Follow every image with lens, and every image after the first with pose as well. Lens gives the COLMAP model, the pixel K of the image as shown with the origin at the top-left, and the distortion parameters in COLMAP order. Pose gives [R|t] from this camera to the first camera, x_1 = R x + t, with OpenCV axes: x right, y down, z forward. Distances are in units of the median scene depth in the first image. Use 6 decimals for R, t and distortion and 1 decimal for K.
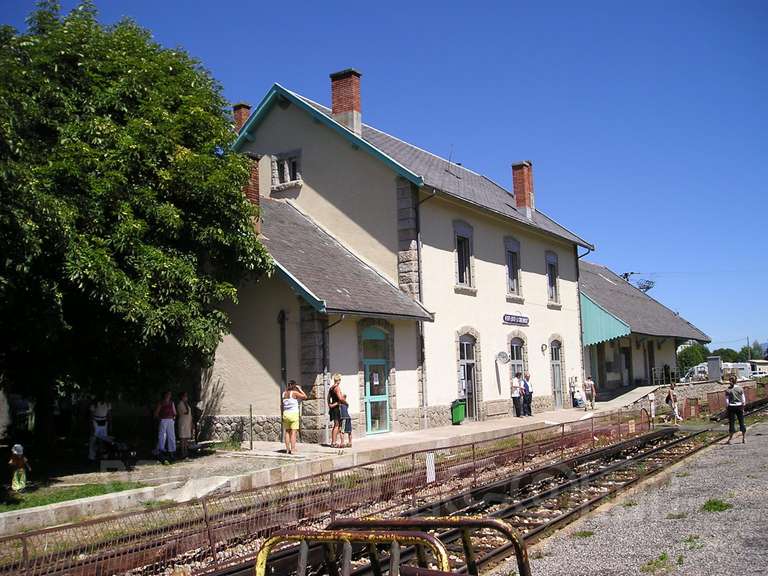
lens RADIAL K [[818.5, 0, 388.3], [0, 818.5, 284.4], [0, 0, 1]] dist [-0.081870, 0.000000]
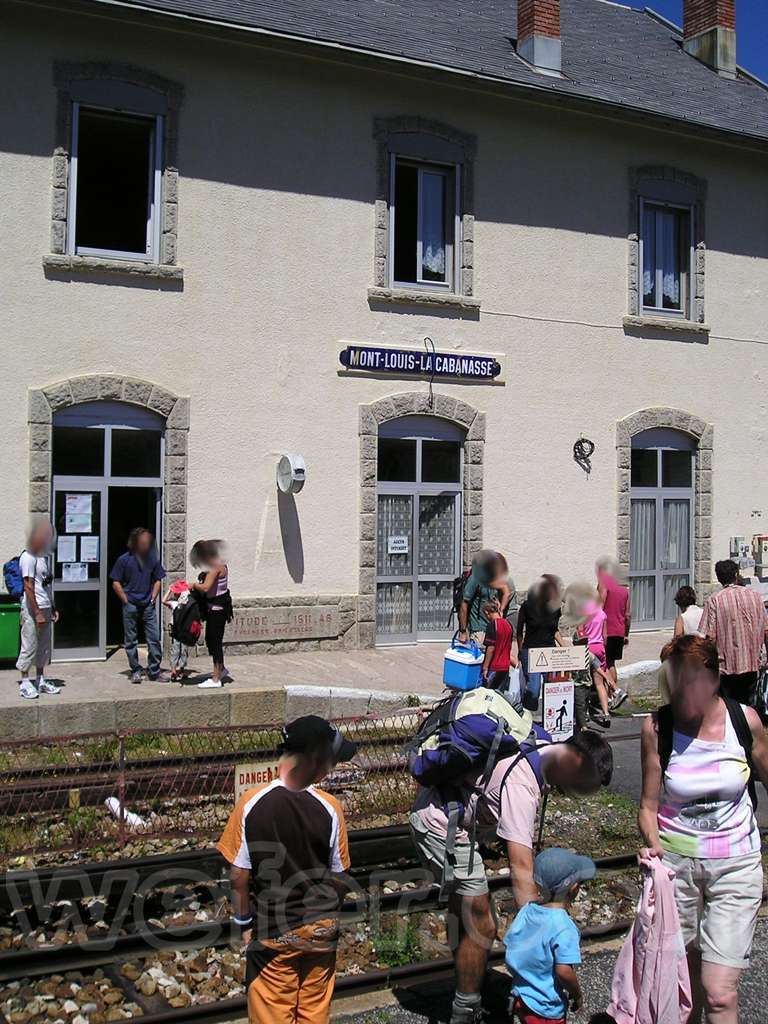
lens RADIAL K [[1078.6, 0, 381.6], [0, 1078.6, 518.6], [0, 0, 1]] dist [-0.094915, 0.000000]
pose [[0.838110, 0.029115, -0.544724, 0.388303], [0.036001, 0.993446, 0.108489, 0.058438], [0.544312, -0.110536, 0.831568, 0.619764]]
